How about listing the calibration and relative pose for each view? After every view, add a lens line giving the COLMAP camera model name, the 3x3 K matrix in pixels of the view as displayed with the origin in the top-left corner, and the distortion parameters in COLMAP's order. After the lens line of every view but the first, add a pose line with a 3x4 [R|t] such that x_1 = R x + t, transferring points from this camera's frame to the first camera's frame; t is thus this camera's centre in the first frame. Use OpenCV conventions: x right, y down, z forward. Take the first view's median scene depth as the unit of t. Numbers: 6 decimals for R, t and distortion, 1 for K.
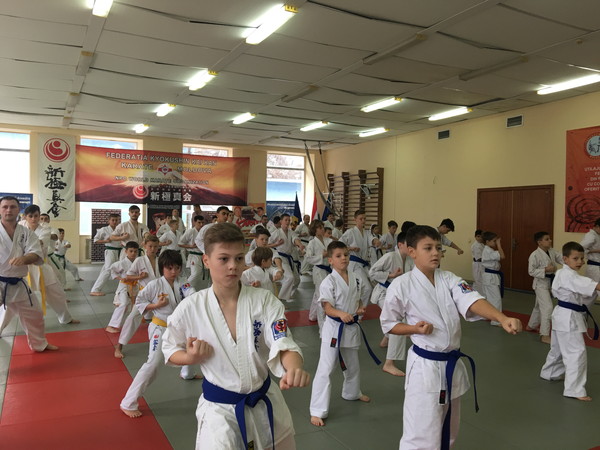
lens RADIAL K [[501.5, 0, 298.0], [0, 501.5, 225.7], [0, 0, 1]] dist [0.049229, -0.039005]
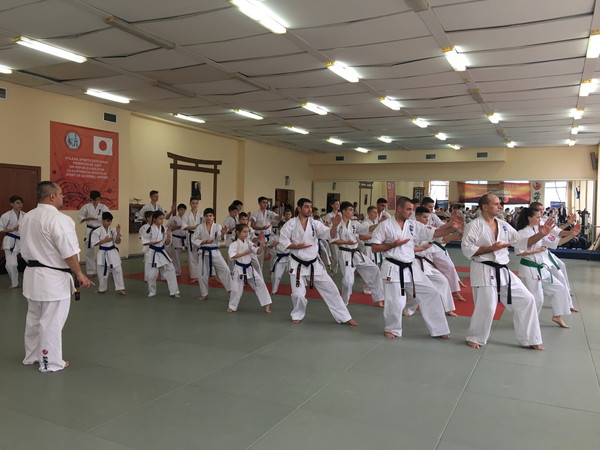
lens RADIAL K [[501.5, 0, 299.3], [0, 501.5, 226.3], [0, 0, 1]] dist [0.049229, -0.039005]
pose [[-0.601002, -0.055815, 0.797296, -0.458924], [-0.004560, 0.997782, 0.066413, -0.018326], [-0.799234, 0.036278, -0.599924, 0.782993]]
